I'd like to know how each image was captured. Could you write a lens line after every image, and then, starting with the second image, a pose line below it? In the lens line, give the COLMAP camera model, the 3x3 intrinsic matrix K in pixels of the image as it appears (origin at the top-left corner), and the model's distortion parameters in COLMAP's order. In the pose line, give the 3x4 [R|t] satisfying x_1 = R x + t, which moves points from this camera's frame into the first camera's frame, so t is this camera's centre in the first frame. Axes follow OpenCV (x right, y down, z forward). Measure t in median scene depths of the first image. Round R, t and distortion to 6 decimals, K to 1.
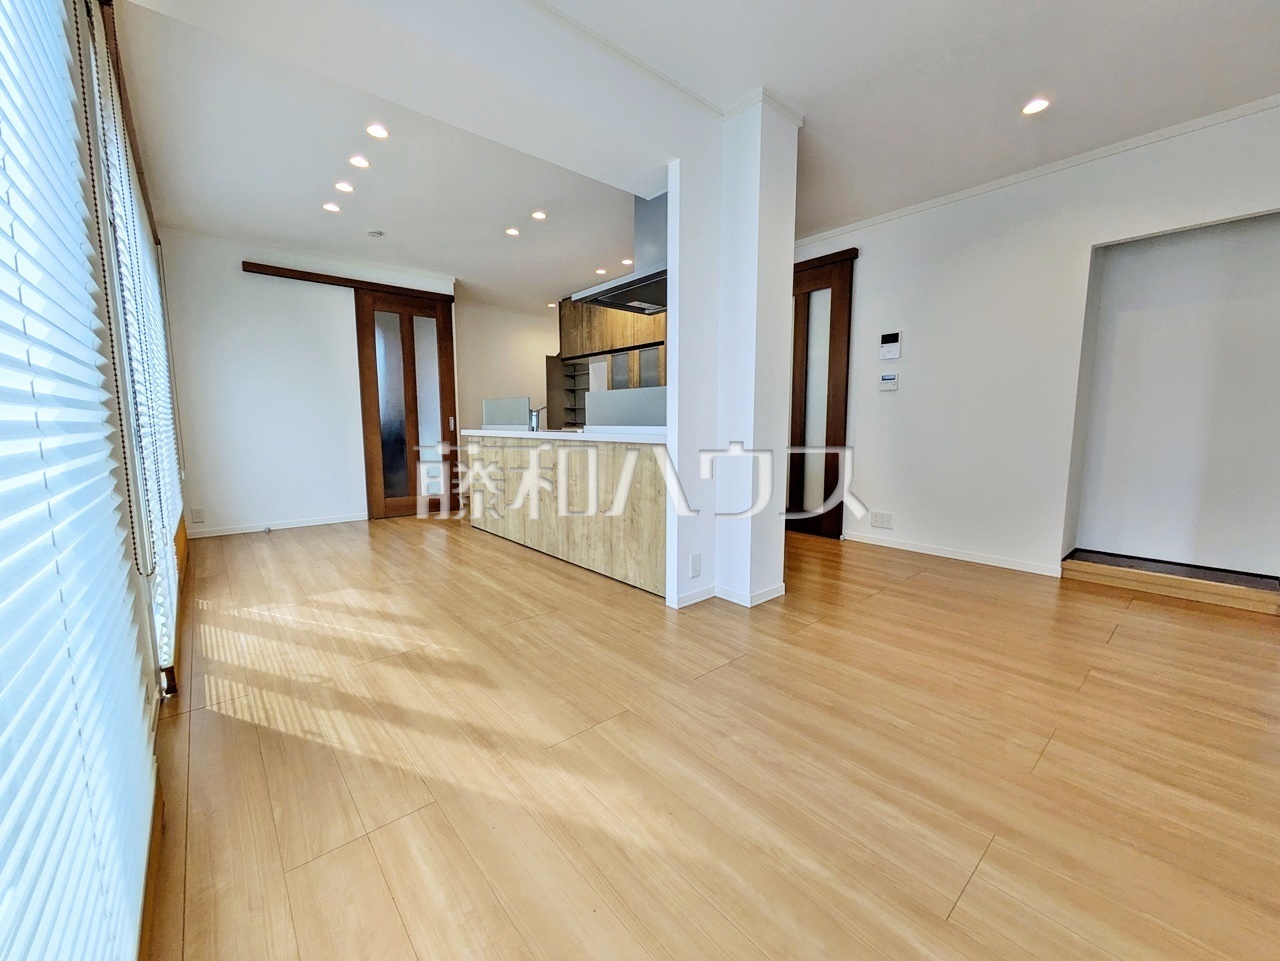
lens RADIAL K [[503.6, 0, 644.0], [0, 503.6, 480.4], [0, 0, 1]] dist [-0.001287, 0.000764]
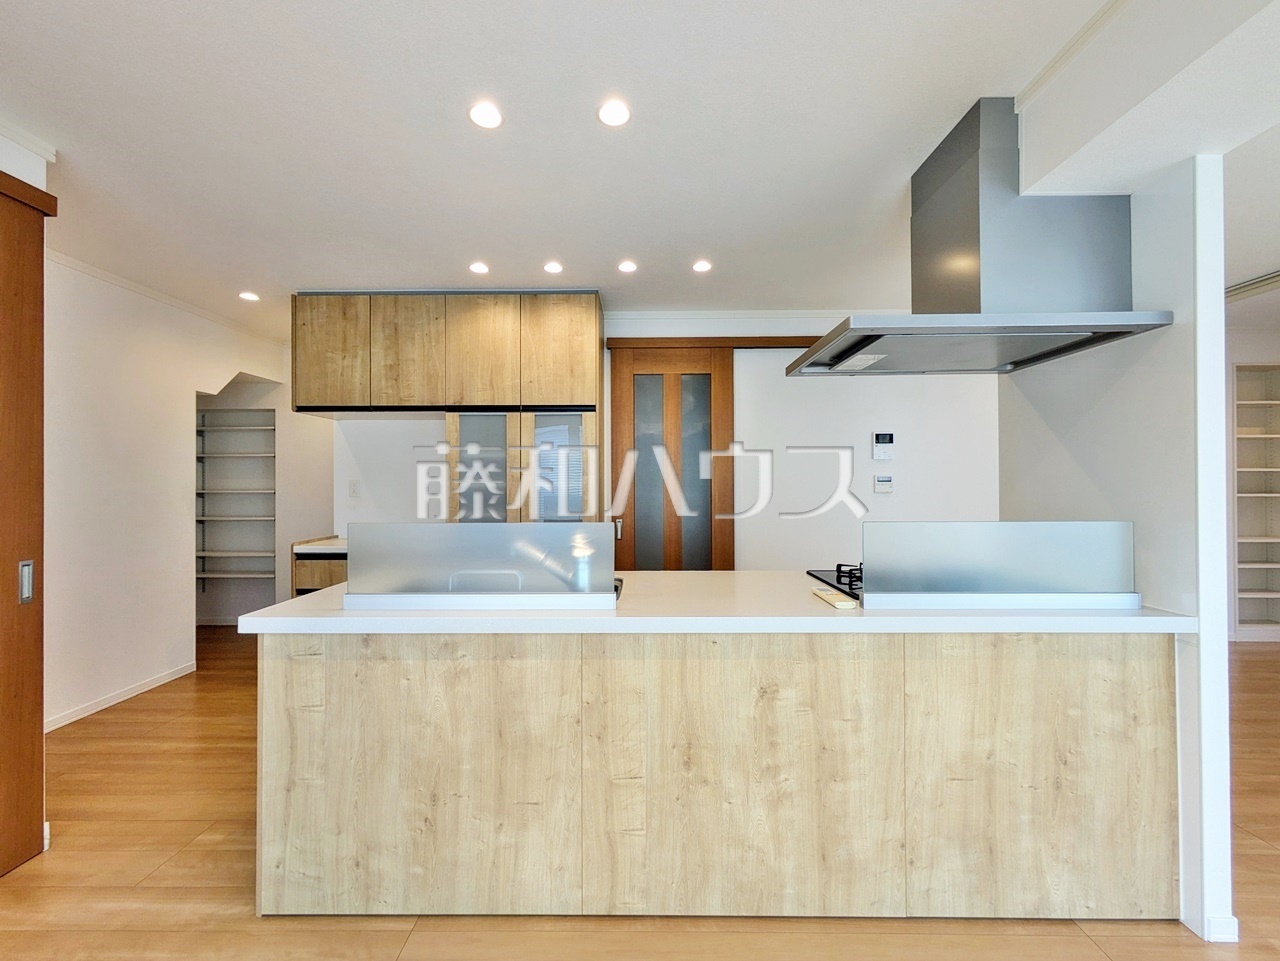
lens RADIAL K [[503.6, 0, 637.3], [0, 503.6, 480.7], [0, 0, 1]] dist [-0.001287, 0.000764]
pose [[0.670405, 0.003548, 0.741987, -0.596061], [0.085634, 0.992937, -0.082120, -0.189401], [-0.737038, 0.118593, 0.665366, 0.826603]]
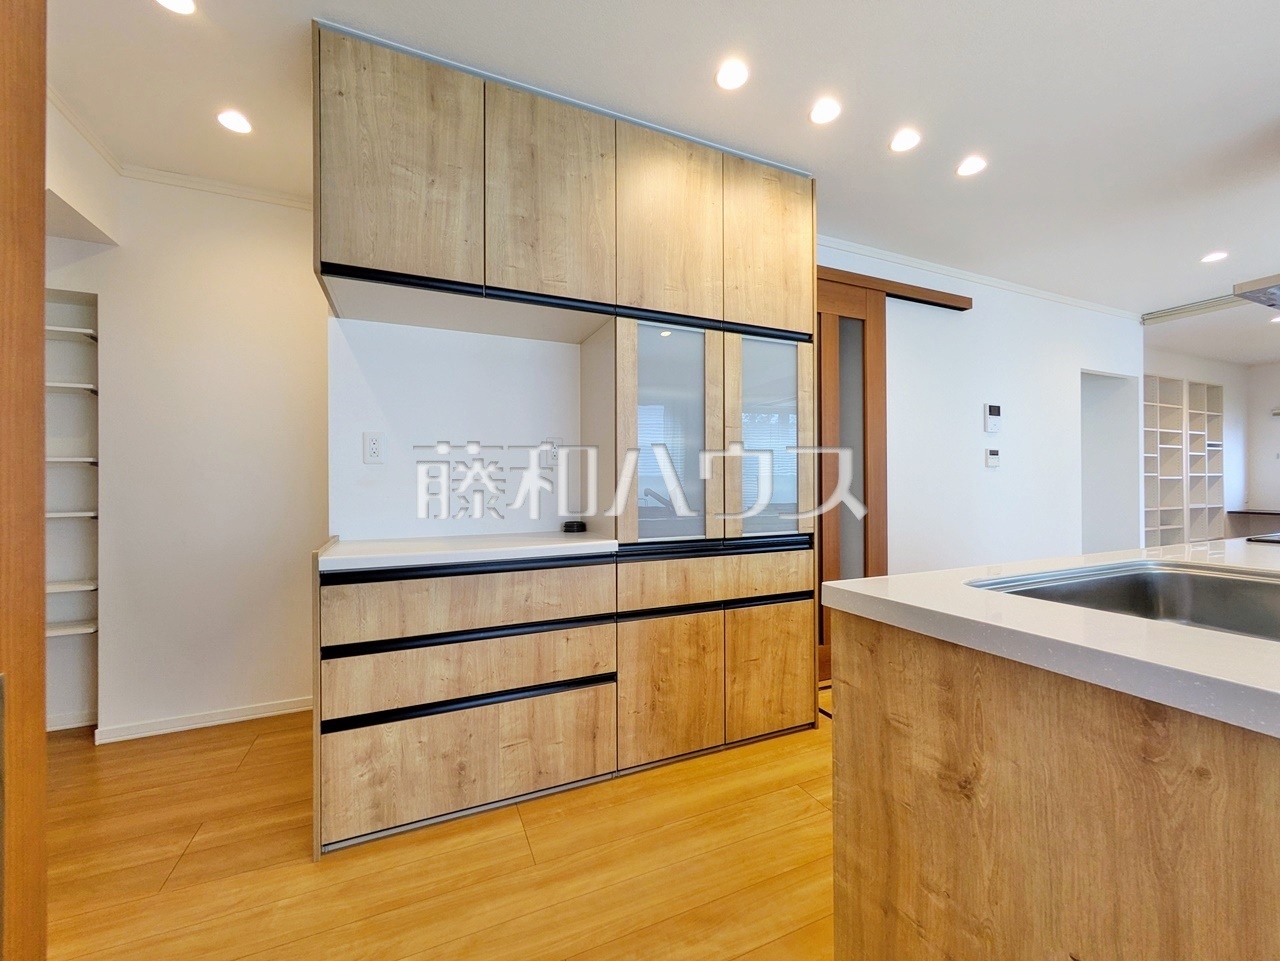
lens RADIAL K [[503.6, 0, 636.2], [0, 503.6, 480.8], [0, 0, 1]] dist [-0.001287, 0.000764]
pose [[0.303680, 0.004592, 0.952763, -0.667222], [0.112155, 0.992864, -0.040533, -0.218194], [-0.946150, 0.119166, 0.300998, 1.552802]]
